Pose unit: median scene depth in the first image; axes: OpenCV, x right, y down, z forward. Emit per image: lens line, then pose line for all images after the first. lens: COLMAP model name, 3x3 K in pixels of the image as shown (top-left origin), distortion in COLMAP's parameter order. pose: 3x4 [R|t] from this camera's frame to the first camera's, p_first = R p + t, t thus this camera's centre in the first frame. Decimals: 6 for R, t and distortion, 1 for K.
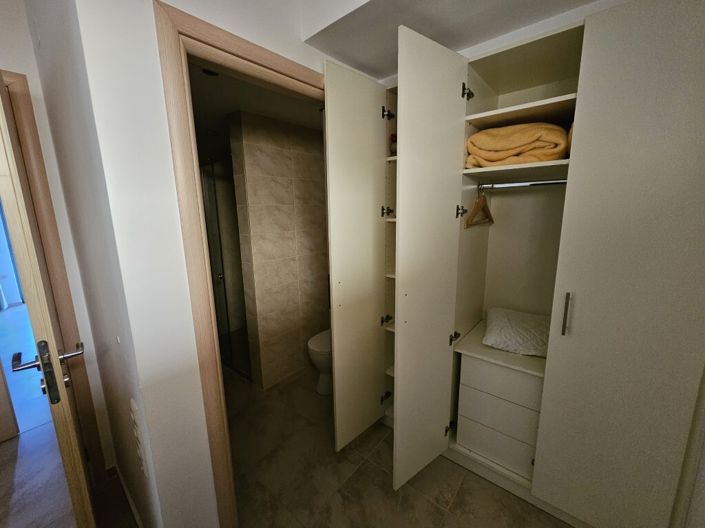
lens RADIAL K [[292.6, 0, 349.3], [0, 292.6, 262.8], [0, 0, 1]] dist [0.001483, 0.000329]
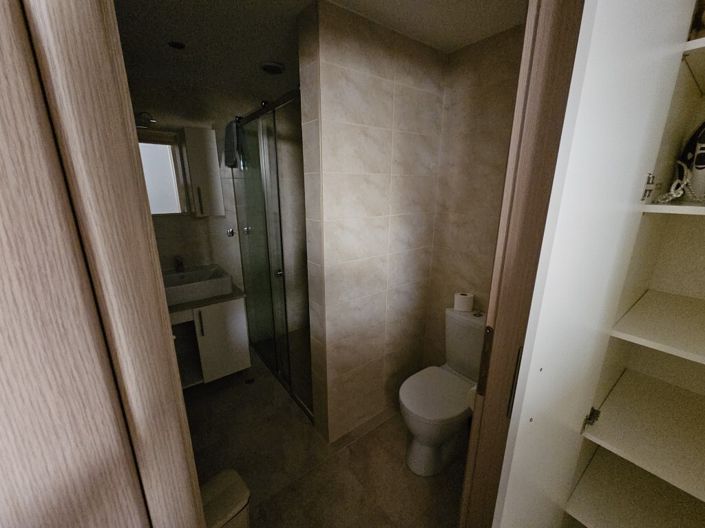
lens RADIAL K [[292.6, 0, 349.3], [0, 292.6, 262.8], [0, 0, 1]] dist [0.001483, 0.000329]
pose [[0.976401, 0.075595, -0.202302, -0.138243], [-0.058067, 0.994136, 0.091221, -0.062074], [0.208012, -0.077322, 0.975065, 0.363971]]
